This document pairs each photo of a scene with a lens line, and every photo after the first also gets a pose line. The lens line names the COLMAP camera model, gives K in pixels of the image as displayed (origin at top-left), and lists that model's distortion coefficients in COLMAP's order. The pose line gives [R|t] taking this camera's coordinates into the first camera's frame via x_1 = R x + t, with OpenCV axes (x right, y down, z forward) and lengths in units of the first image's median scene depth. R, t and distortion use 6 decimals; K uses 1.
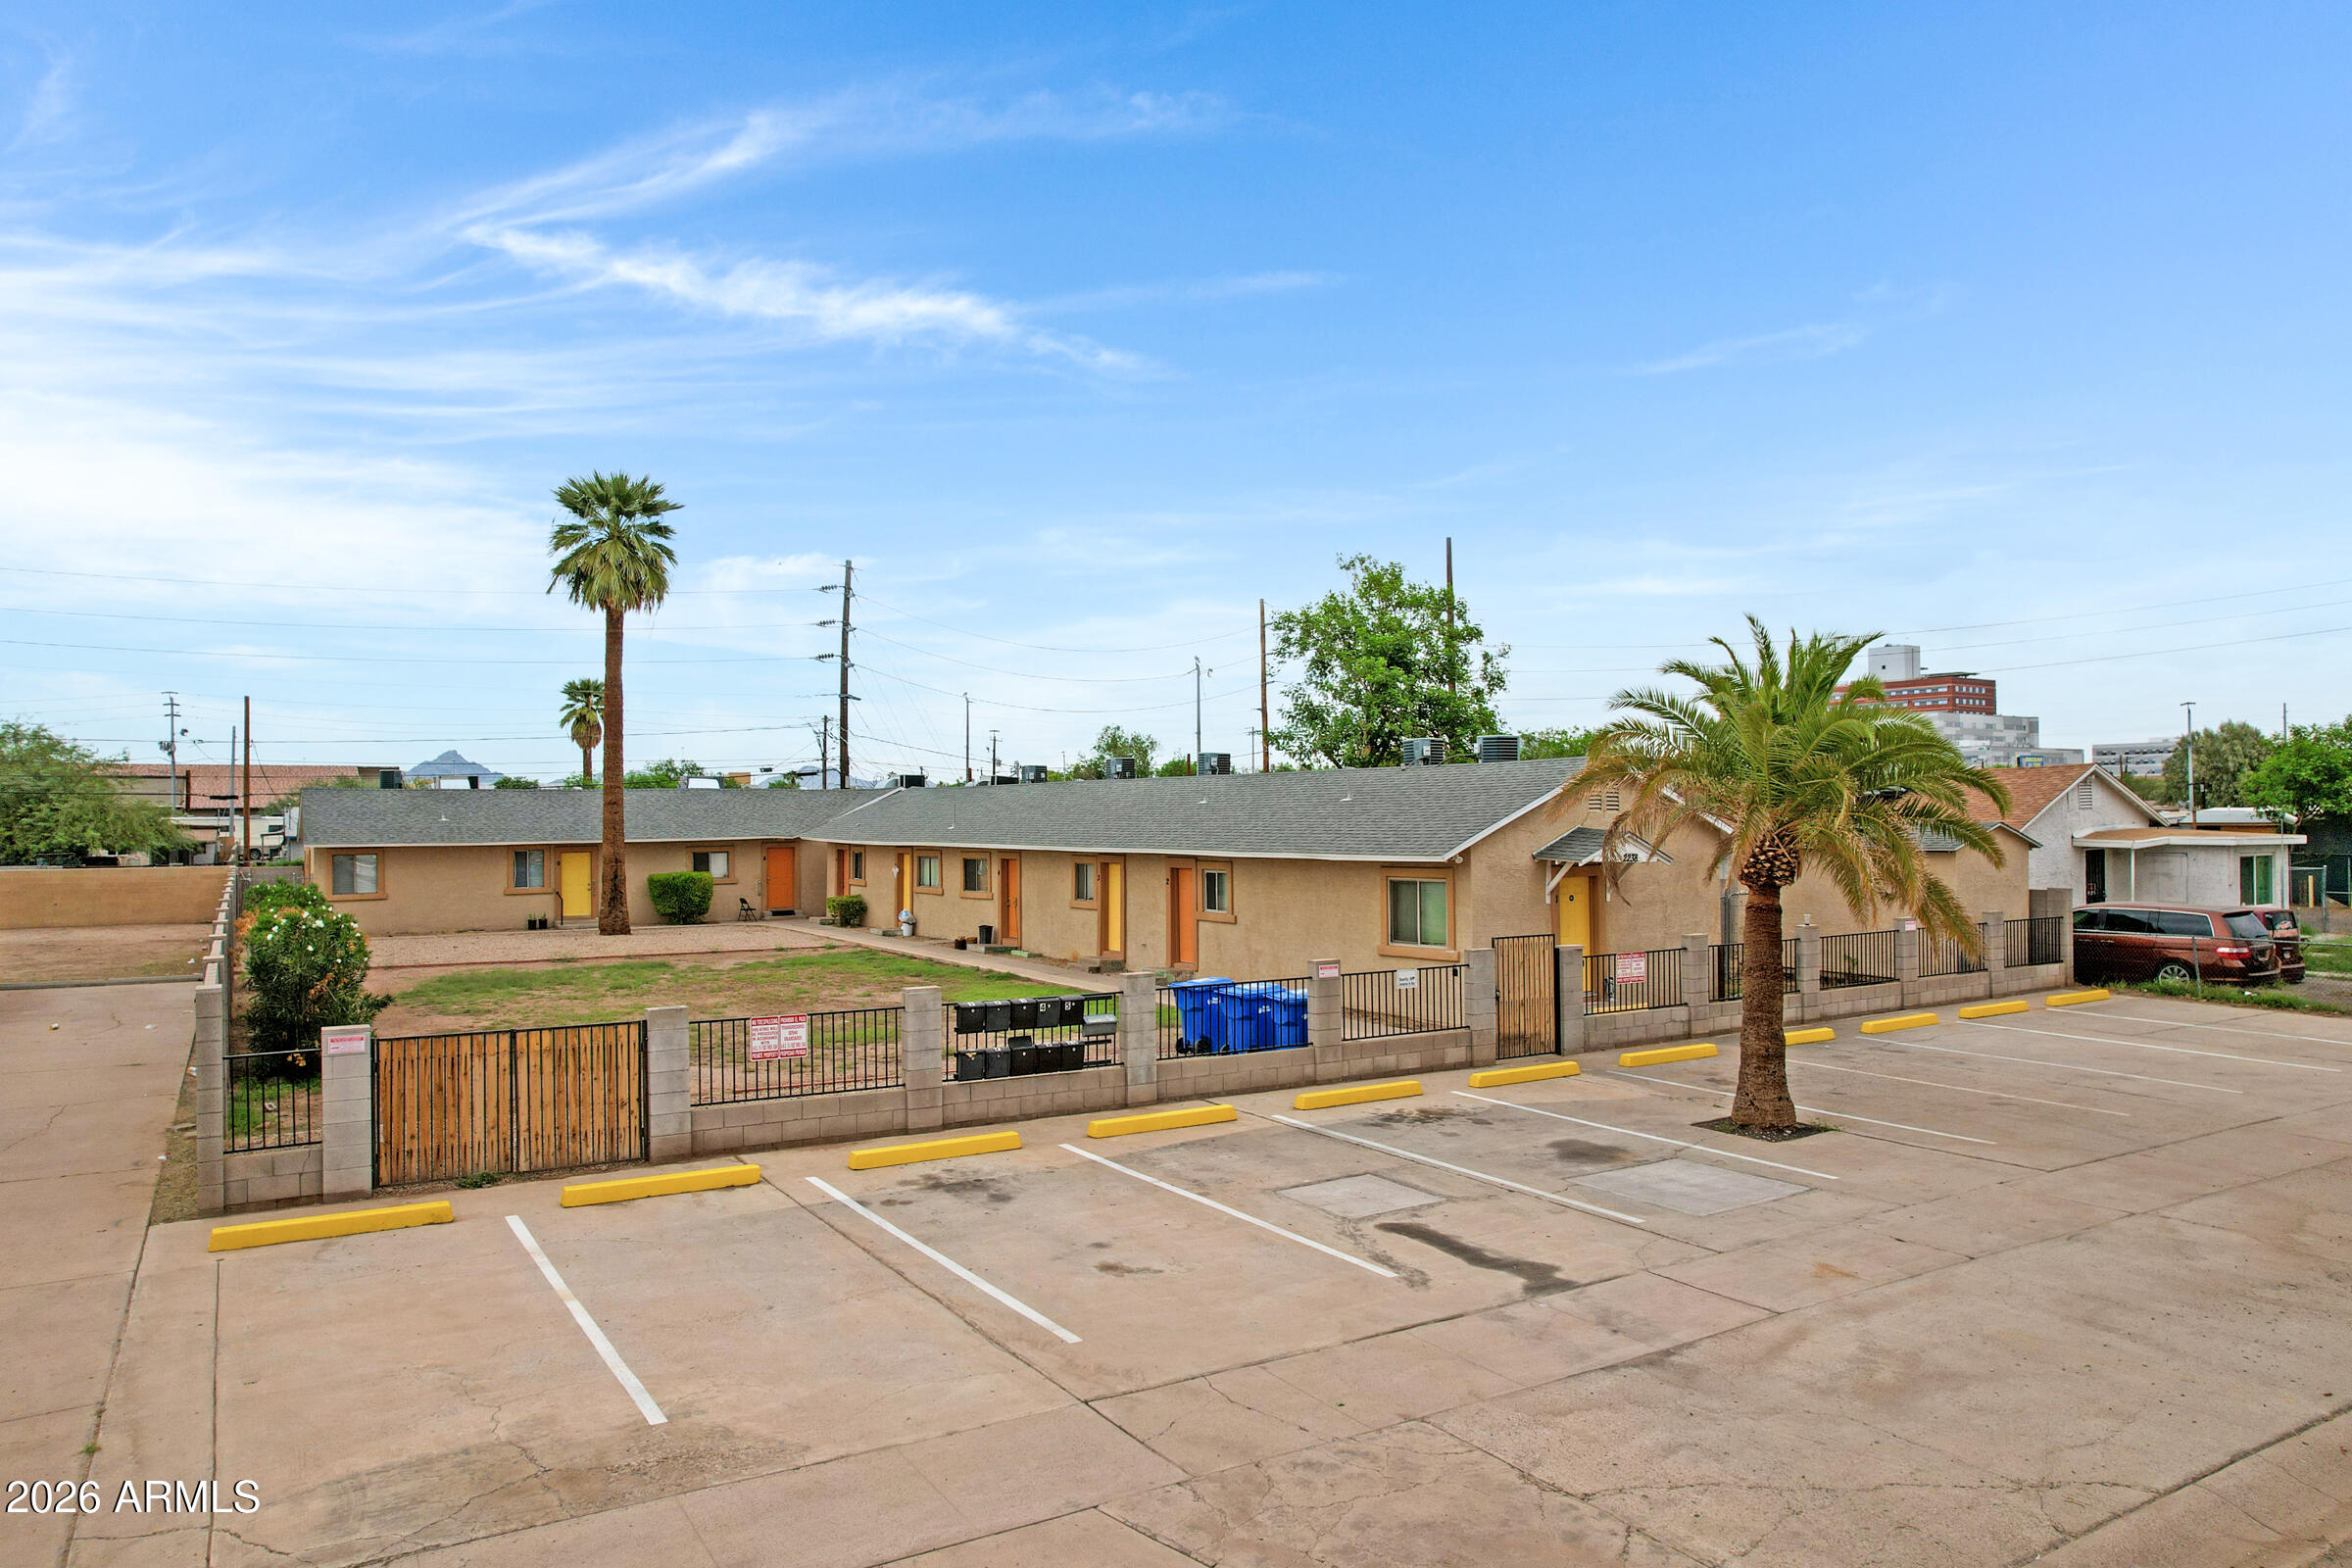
lens RADIAL K [[1528.9, 0, 1173.9], [0, 1528.9, 846.0], [0, 0, 1]] dist [-0.072226, 0.058138]
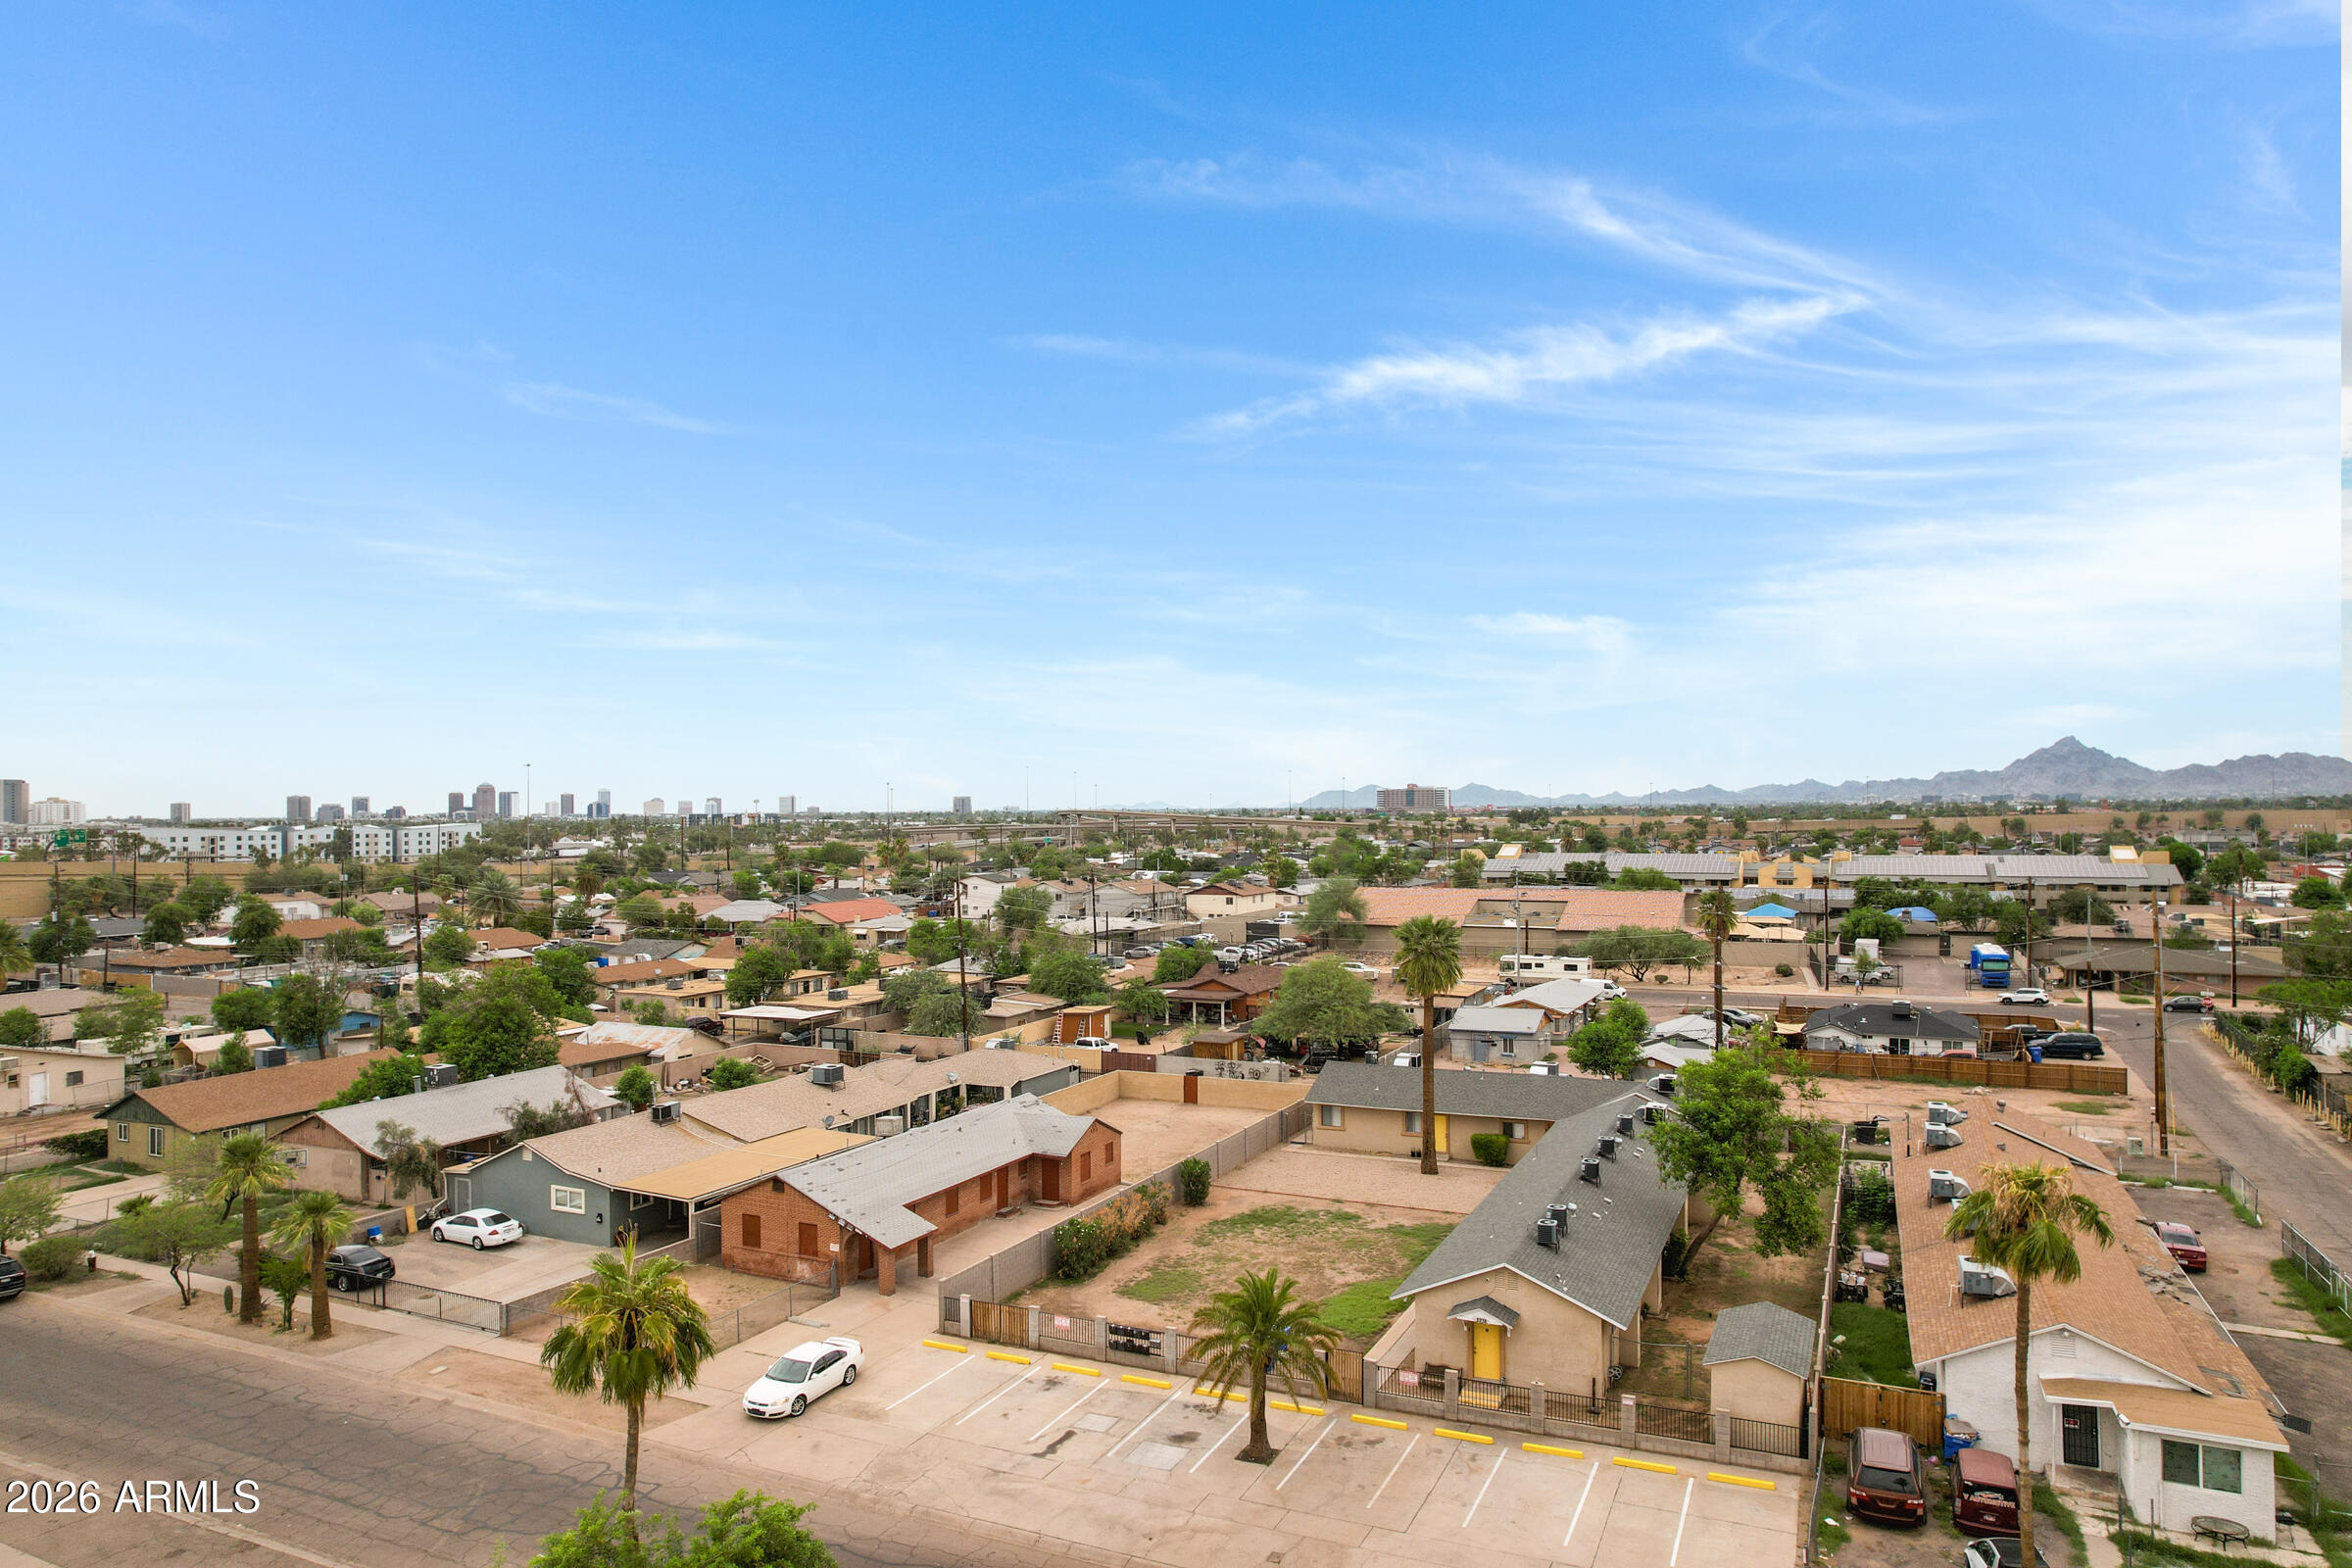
lens RADIAL K [[1498.2, 0, 1176.5], [0, 1498.2, 815.2], [0, 0, 1]] dist [-0.075414, 0.062189]
pose [[0.546305, 0.005320, -0.837569, 2.538776], [-0.013247, 0.999910, -0.002289, -0.958841], [0.837481, 0.012346, 0.546326, -0.594110]]
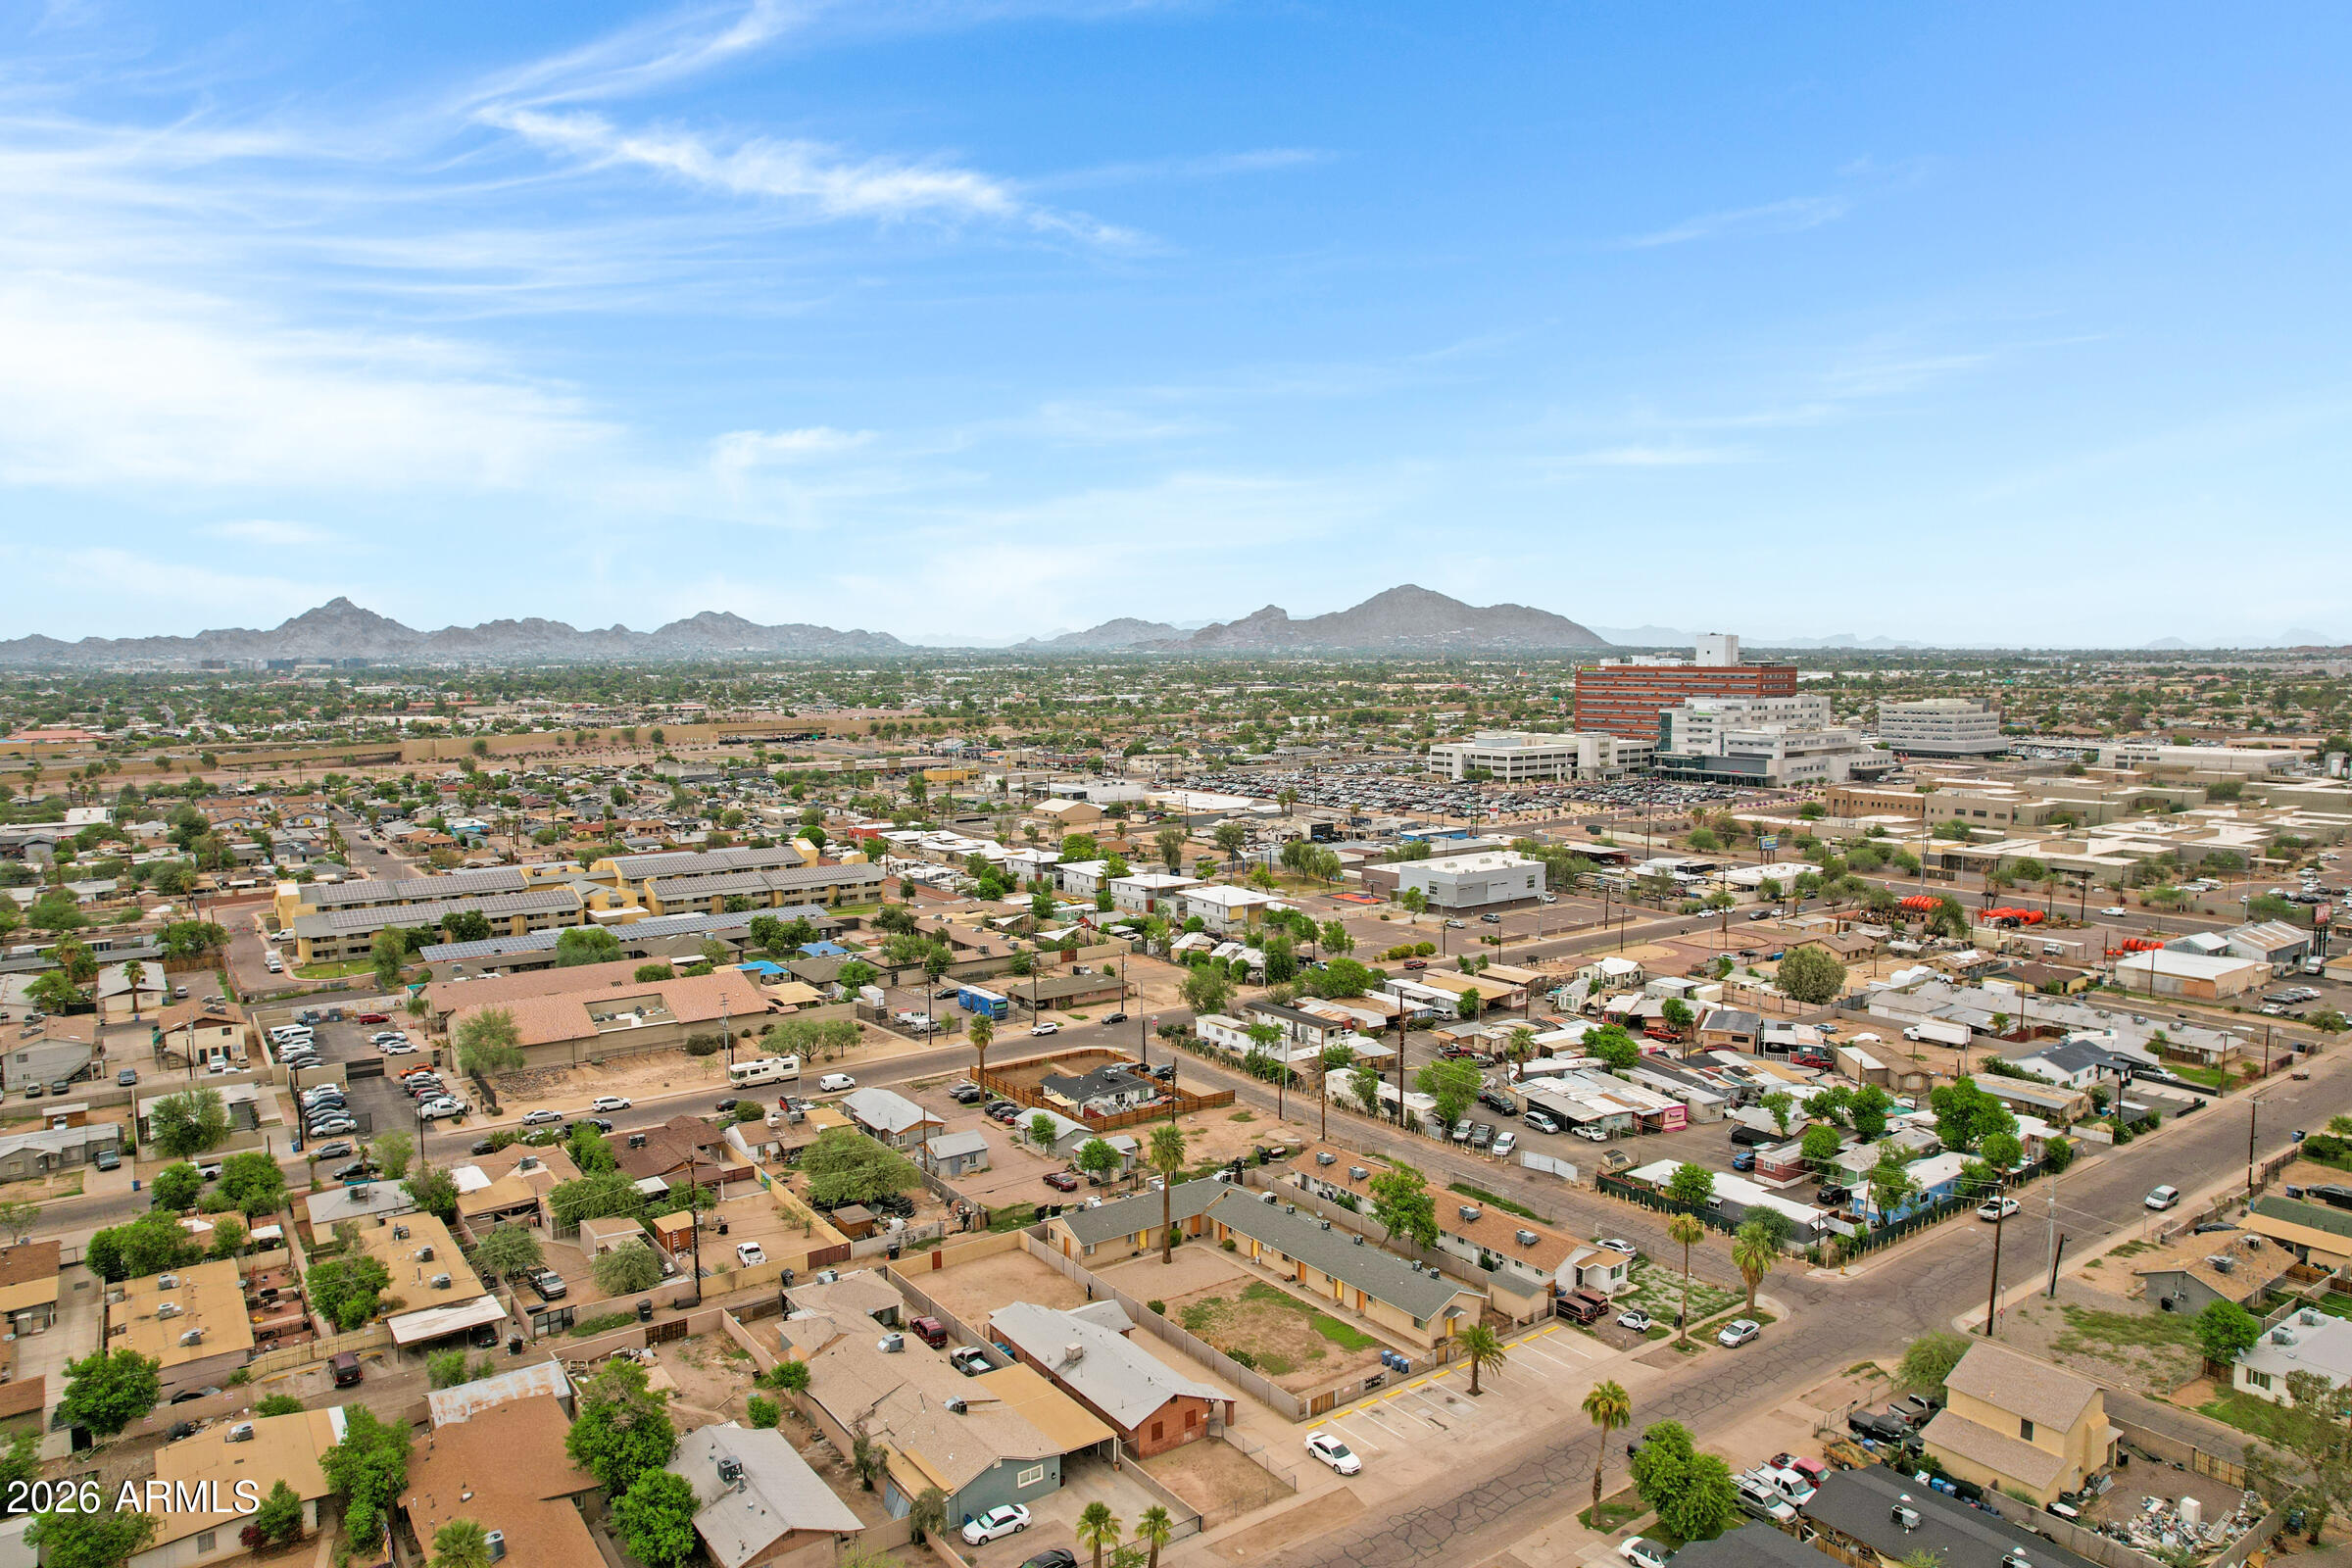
lens RADIAL K [[1498.2, 0, 1176.5], [0, 1498.2, 815.2], [0, 0, 1]] dist [-0.075414, 0.062189]
pose [[0.997271, -0.005183, 0.073647, -1.558028], [-0.001290, 0.996157, 0.087571, -3.215314], [-0.073818, -0.087427, 0.993432, -5.754033]]
